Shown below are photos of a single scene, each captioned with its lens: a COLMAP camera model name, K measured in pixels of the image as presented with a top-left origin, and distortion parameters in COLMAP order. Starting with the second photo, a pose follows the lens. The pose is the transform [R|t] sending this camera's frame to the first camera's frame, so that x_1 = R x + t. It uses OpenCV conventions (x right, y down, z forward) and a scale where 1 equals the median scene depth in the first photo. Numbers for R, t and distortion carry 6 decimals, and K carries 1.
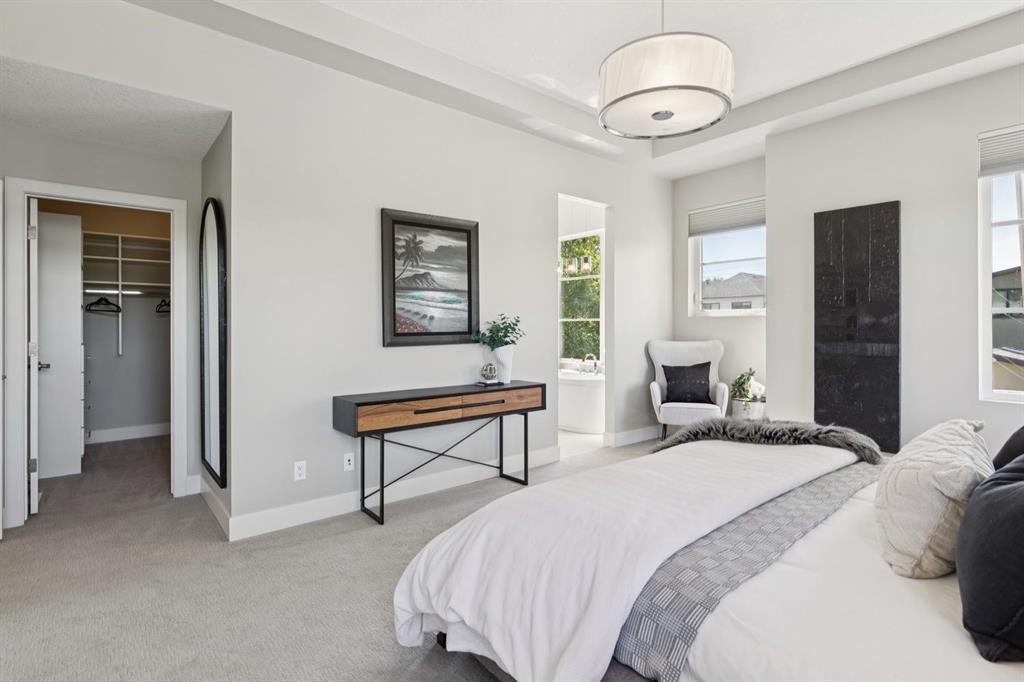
lens RADIAL K [[500.3, 0, 514.2], [0, 500.3, 332.9], [0, 0, 1]] dist [0.001425, 0.000328]
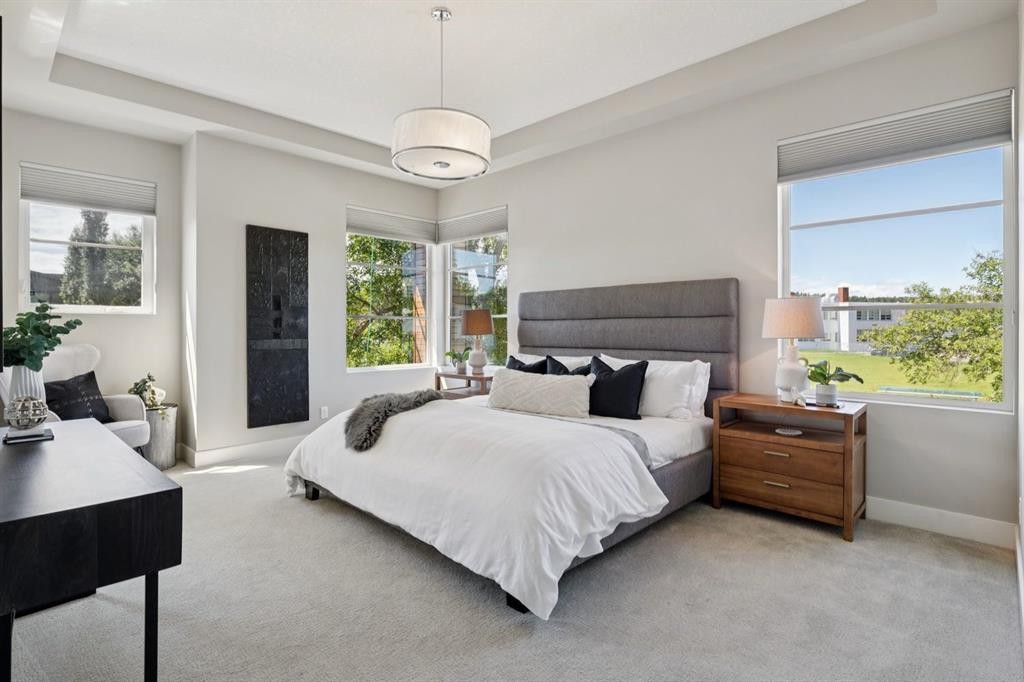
lens RADIAL K [[500.3, 0, 513.8], [0, 500.3, 333.0], [0, 0, 1]] dist [0.001425, 0.000328]
pose [[-0.116712, -0.011076, 0.993104, -0.602493], [0.017807, 0.999754, 0.013243, -0.002223], [-0.993006, 0.019230, -0.116486, 0.569107]]
